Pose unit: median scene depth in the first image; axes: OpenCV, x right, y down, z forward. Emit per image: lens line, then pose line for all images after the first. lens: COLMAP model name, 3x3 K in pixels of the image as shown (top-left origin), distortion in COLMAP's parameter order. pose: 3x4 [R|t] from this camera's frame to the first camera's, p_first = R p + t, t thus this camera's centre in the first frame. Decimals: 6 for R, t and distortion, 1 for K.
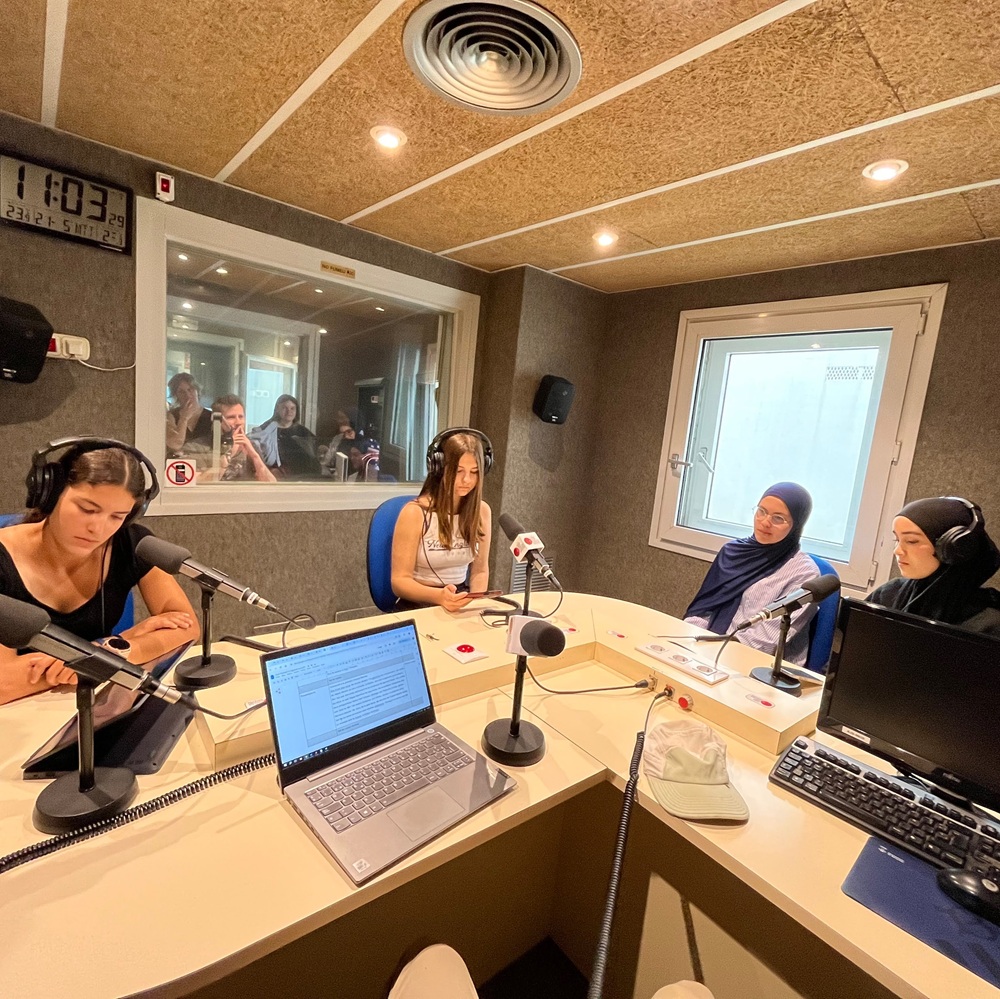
lens RADIAL K [[545.4, 0, 501.9], [0, 545.4, 500.7], [0, 0, 1]] dist [-0.011715, 0.002143]
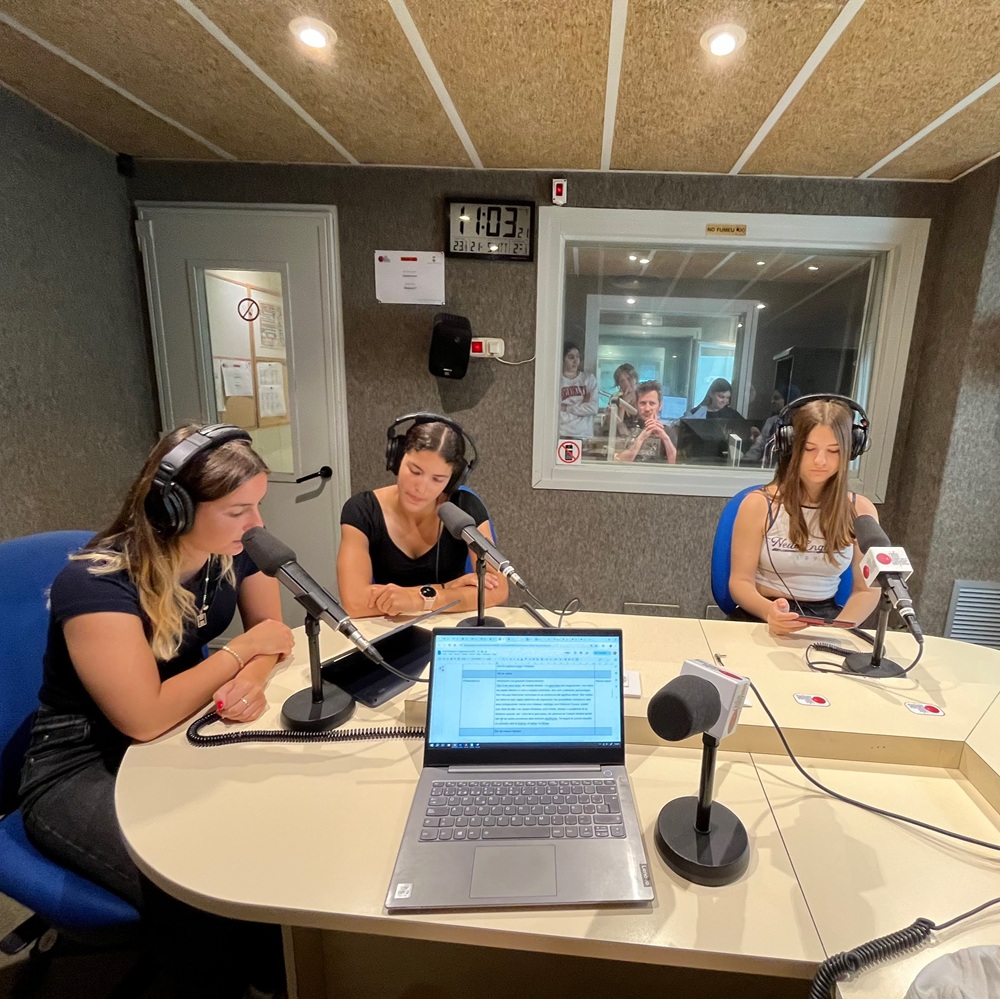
lens RADIAL K [[545.4, 0, 517.2], [0, 545.4, 499.0], [0, 0, 1]] dist [-0.011715, 0.002143]
pose [[0.727248, 0.078323, -0.681891, 0.129110], [-0.061888, 0.996904, 0.048501, -0.003078], [0.683579, 0.006929, 0.729844, 0.148437]]
